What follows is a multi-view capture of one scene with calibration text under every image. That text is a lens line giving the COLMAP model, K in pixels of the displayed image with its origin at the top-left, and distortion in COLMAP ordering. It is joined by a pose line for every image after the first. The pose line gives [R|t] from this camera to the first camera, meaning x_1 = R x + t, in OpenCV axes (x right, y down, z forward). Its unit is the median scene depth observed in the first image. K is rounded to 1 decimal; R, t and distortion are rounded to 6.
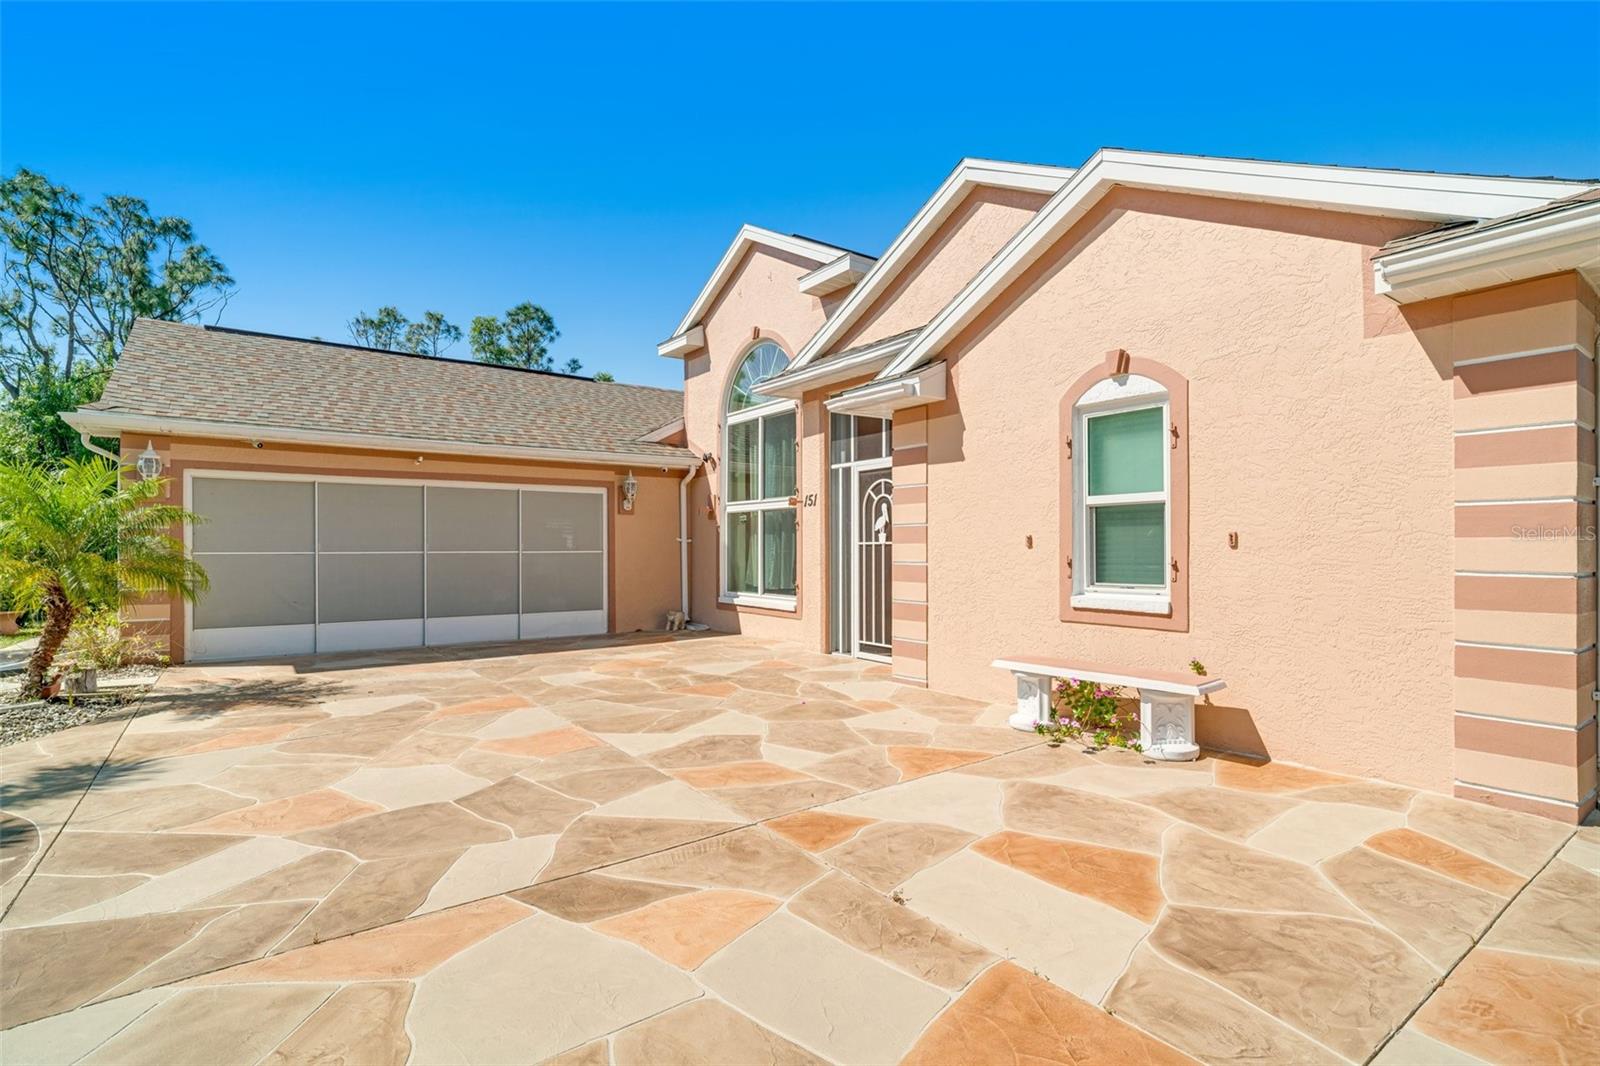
lens RADIAL K [[758.6, 0, 806.6], [0, 758.6, 547.0], [0, 0, 1]] dist [-0.013887, 0.006054]
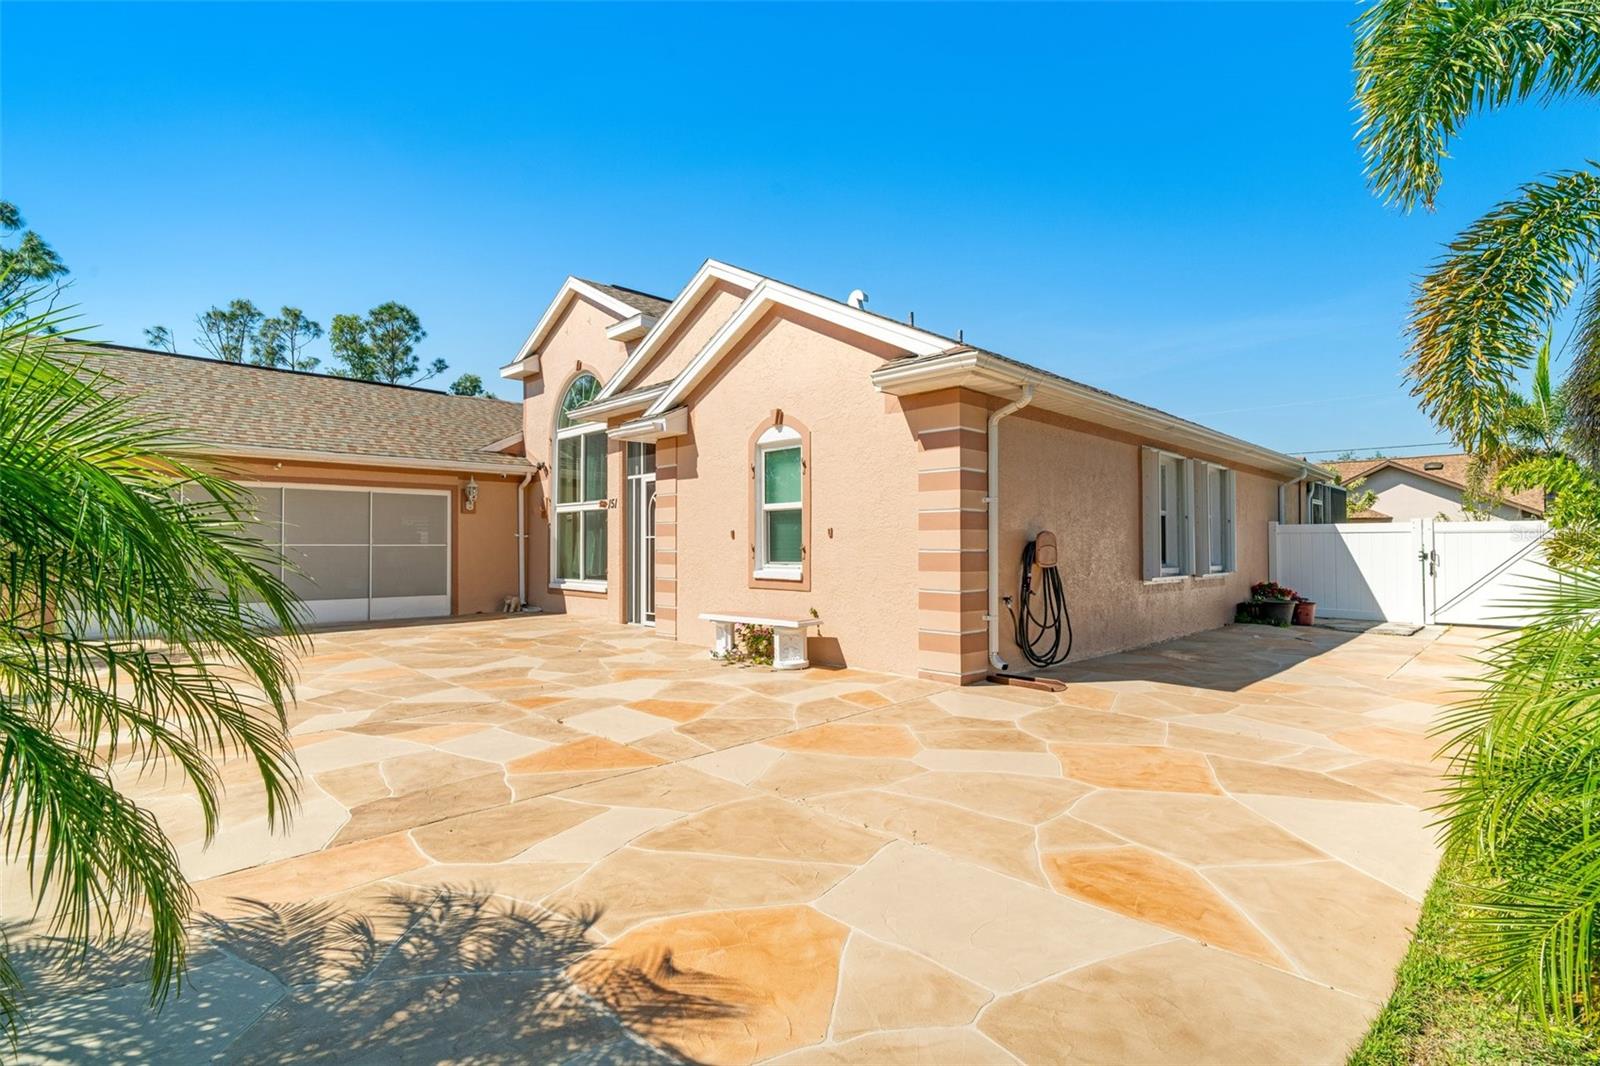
lens RADIAL K [[758.6, 0, 805.0], [0, 758.6, 531.5], [0, 0, 1]] dist [-0.013887, 0.006054]
pose [[0.989808, 0.002376, 0.142390, 0.153758], [0.000351, 0.999817, -0.019126, 0.010417], [-0.142409, 0.018981, 0.989626, -0.322283]]
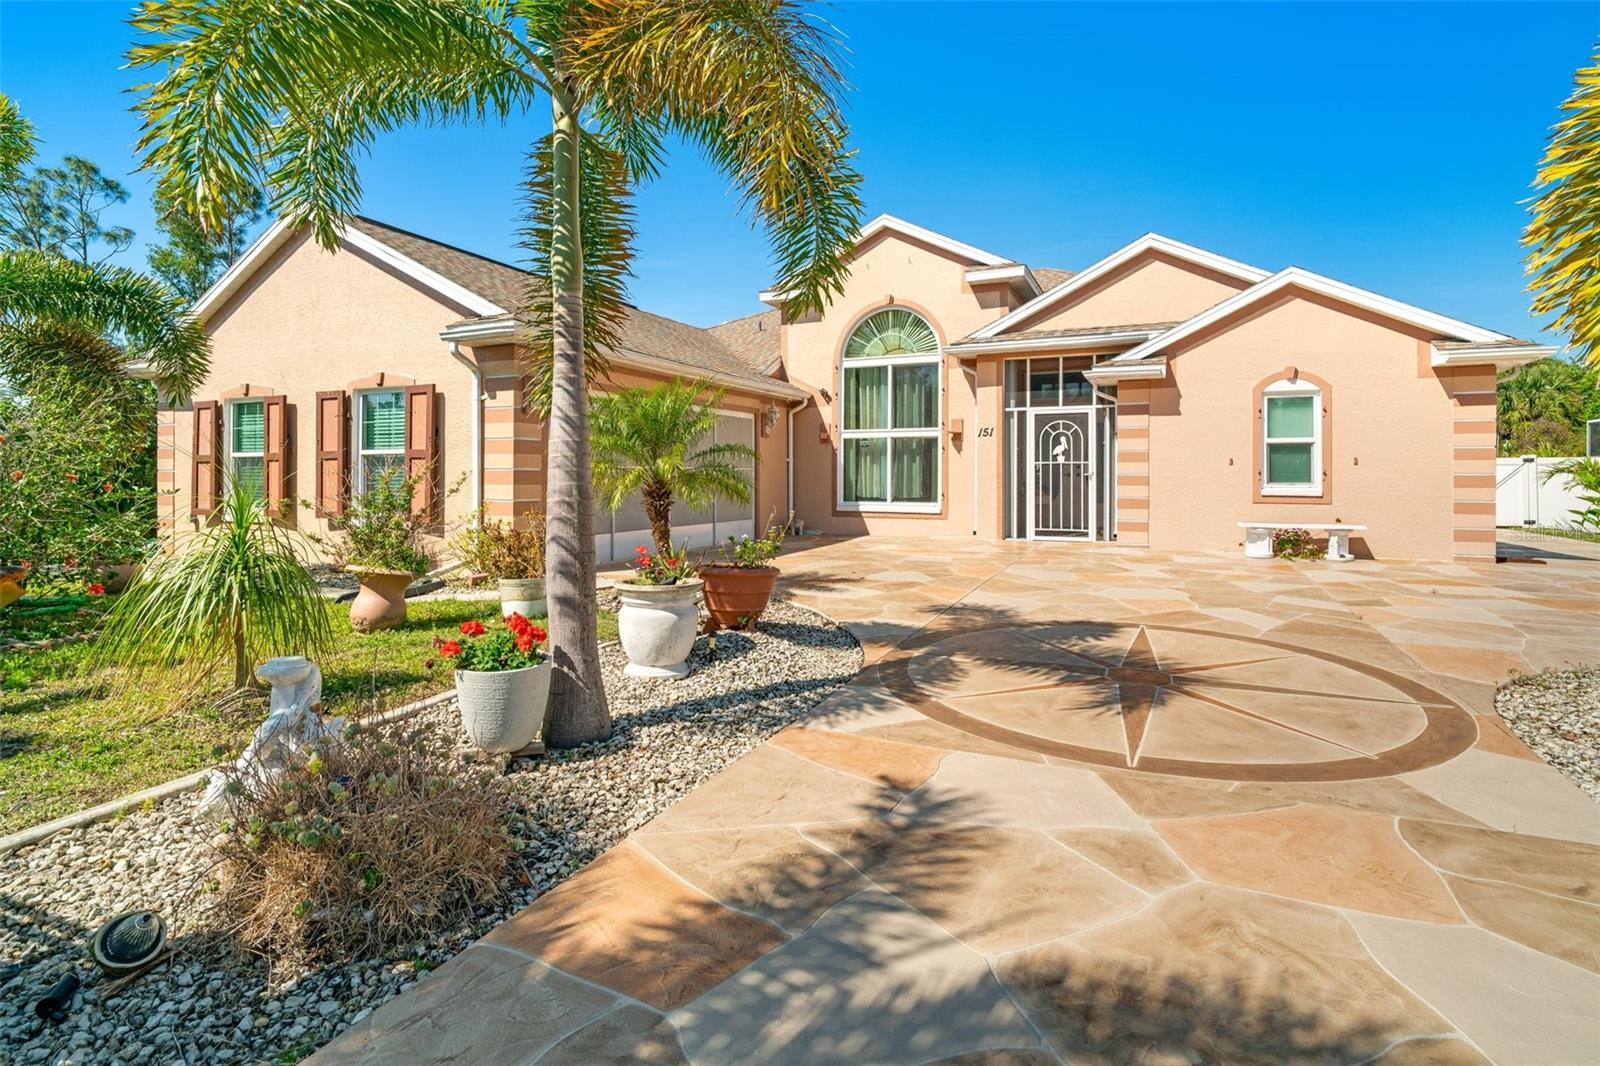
lens RADIAL K [[758.6, 0, 812.1], [0, 758.6, 473.5], [0, 0, 1]] dist [-0.013887, 0.006054]
pose [[0.870805, 0.001847, 0.491625, -1.041277], [-0.002403, 0.999997, 0.000500, 0.016265], [-0.491623, -0.001616, 0.870807, -0.075502]]
